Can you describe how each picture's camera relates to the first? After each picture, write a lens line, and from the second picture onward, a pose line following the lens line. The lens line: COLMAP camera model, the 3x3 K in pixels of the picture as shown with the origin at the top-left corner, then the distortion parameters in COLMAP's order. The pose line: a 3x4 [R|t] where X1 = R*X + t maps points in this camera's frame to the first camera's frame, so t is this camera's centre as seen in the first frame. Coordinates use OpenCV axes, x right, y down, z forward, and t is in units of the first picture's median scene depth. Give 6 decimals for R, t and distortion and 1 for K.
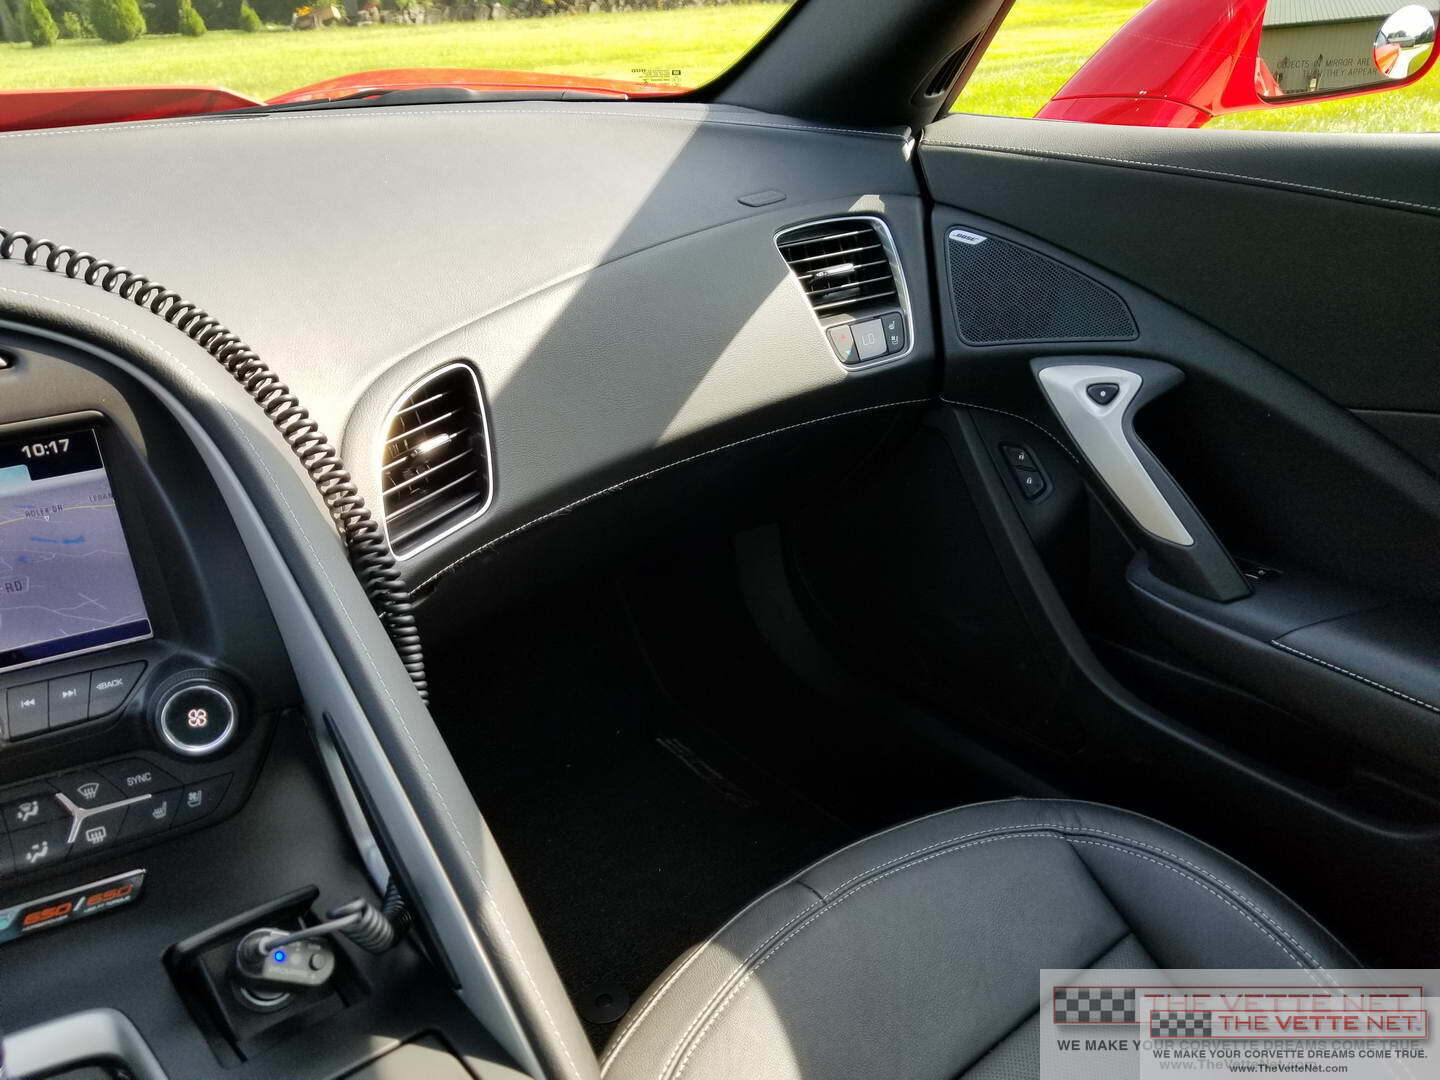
lens RADIAL K [[1137.3, 0, 723.5], [0, 1137.3, 555.1], [0, 0, 1]] dist [0.015713, -0.041952]
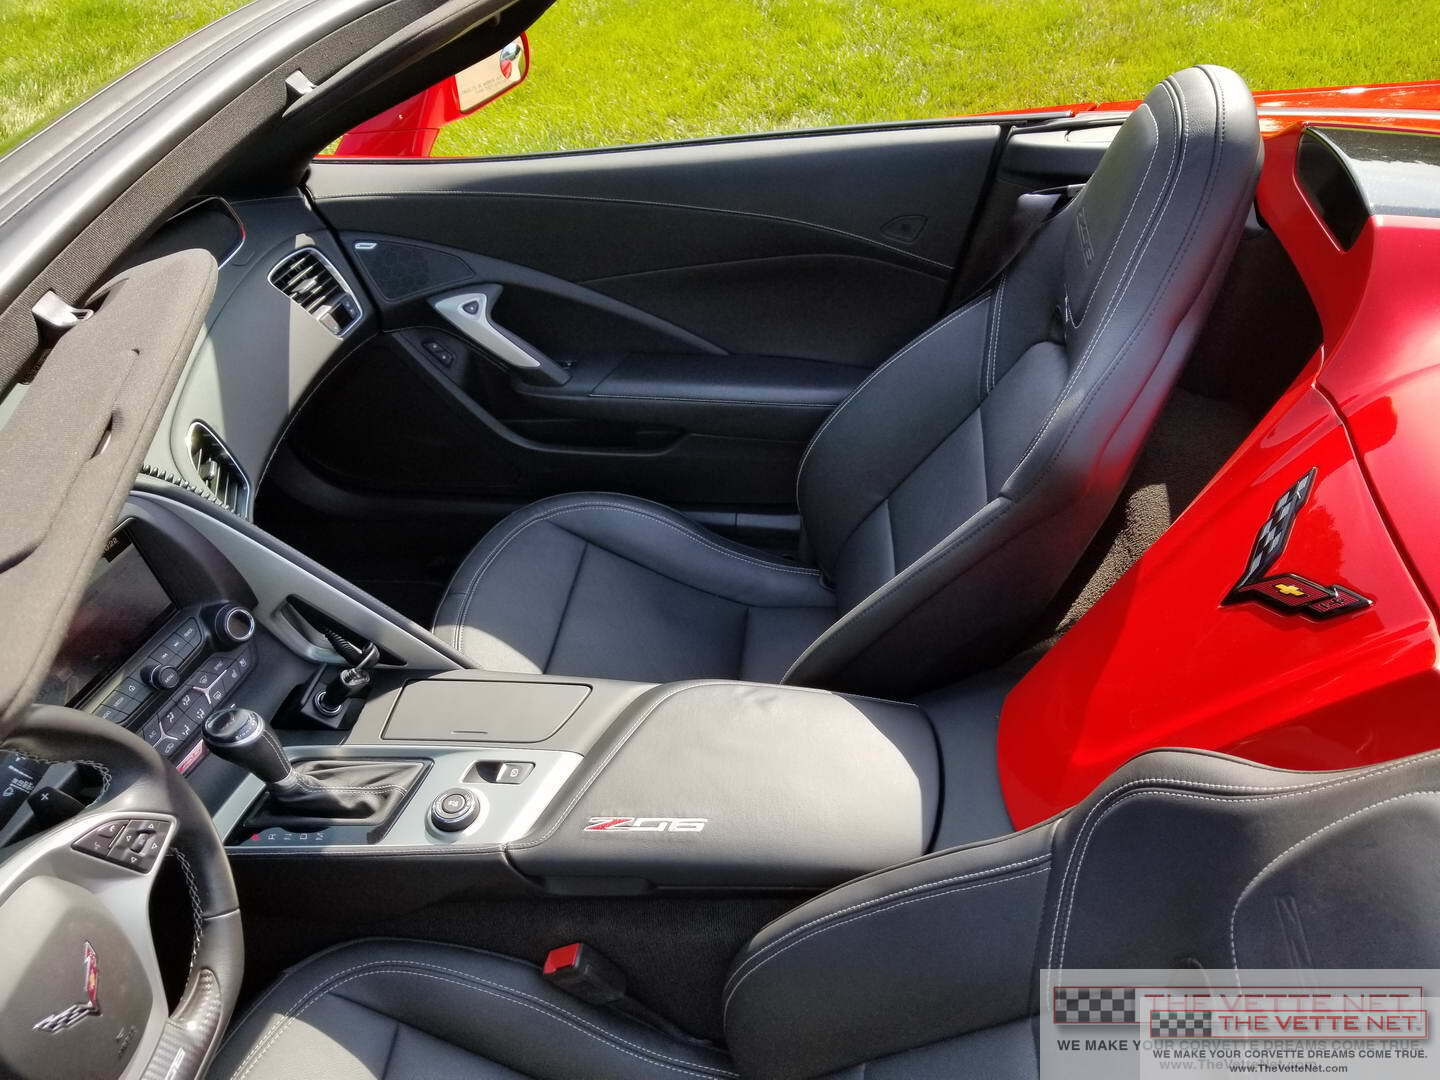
lens RADIAL K [[1137.3, 0, 754.8], [0, 1137.3, 573.2], [0, 0, 1]] dist [0.015713, -0.041952]
pose [[0.710435, -0.465308, 0.527987, -0.547488], [0.323248, 0.882163, 0.342490, -0.238112], [-0.625134, -0.072646, 0.777130, -0.839061]]
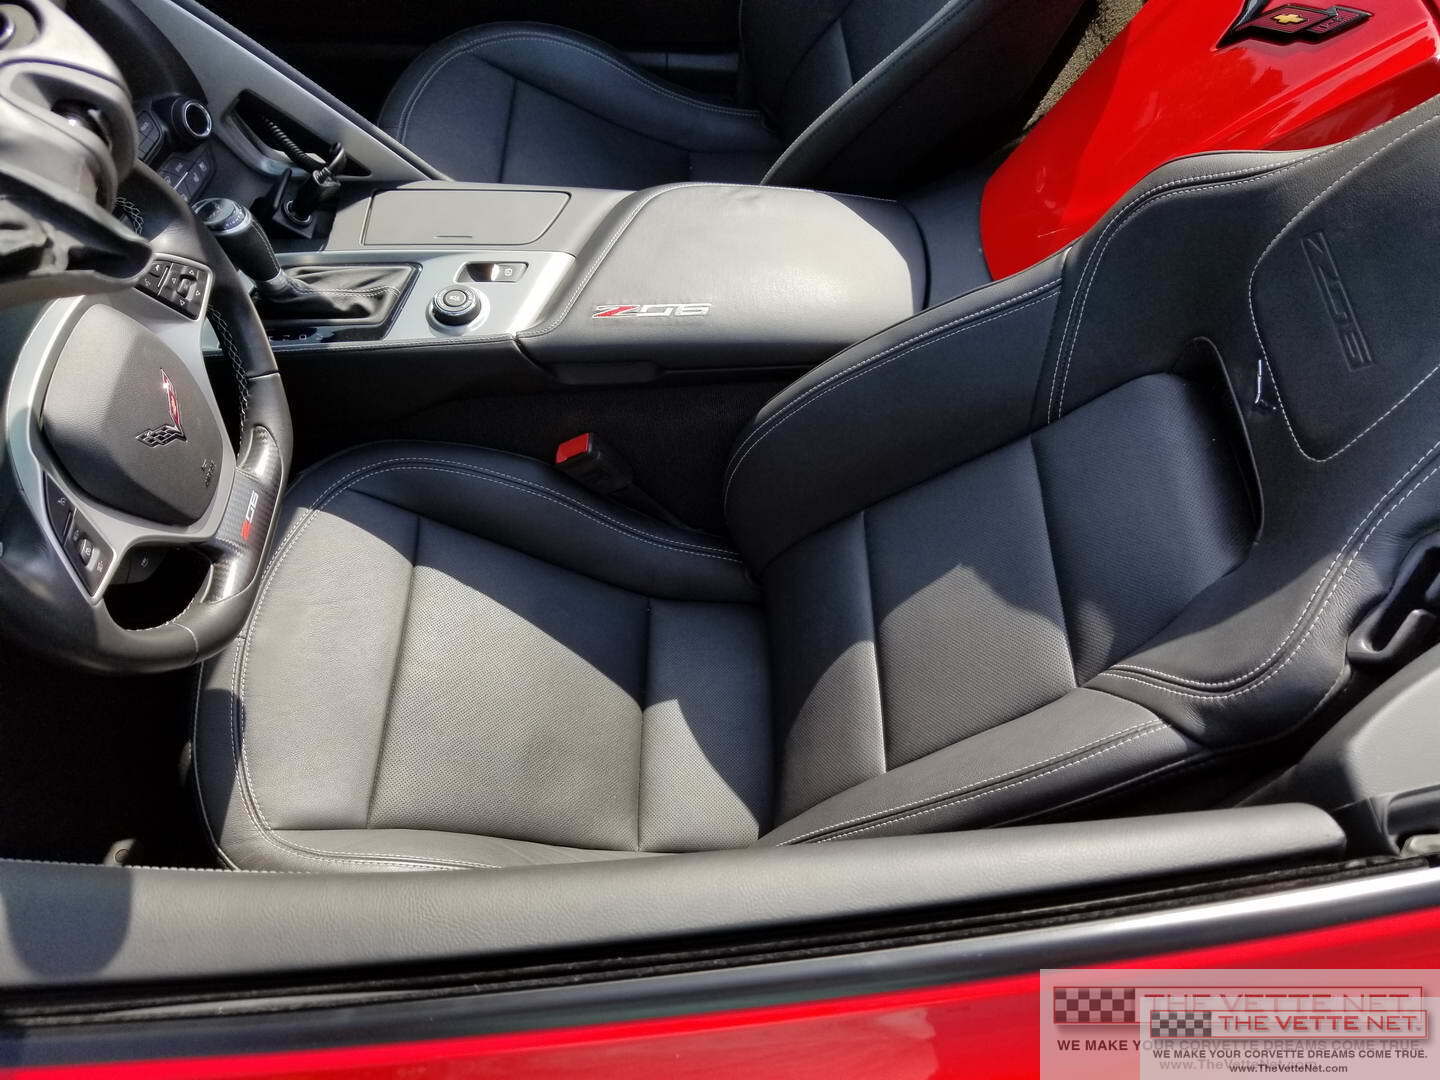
lens RADIAL K [[1137.3, 0, 757.7], [0, 1137.3, 566.0], [0, 0, 1]] dist [0.015713, -0.041952]
pose [[0.621778, -0.630372, 0.464784, -0.814862], [0.288953, 0.736218, 0.611955, -0.145116], [-0.727941, -0.246199, 0.639912, -0.798296]]
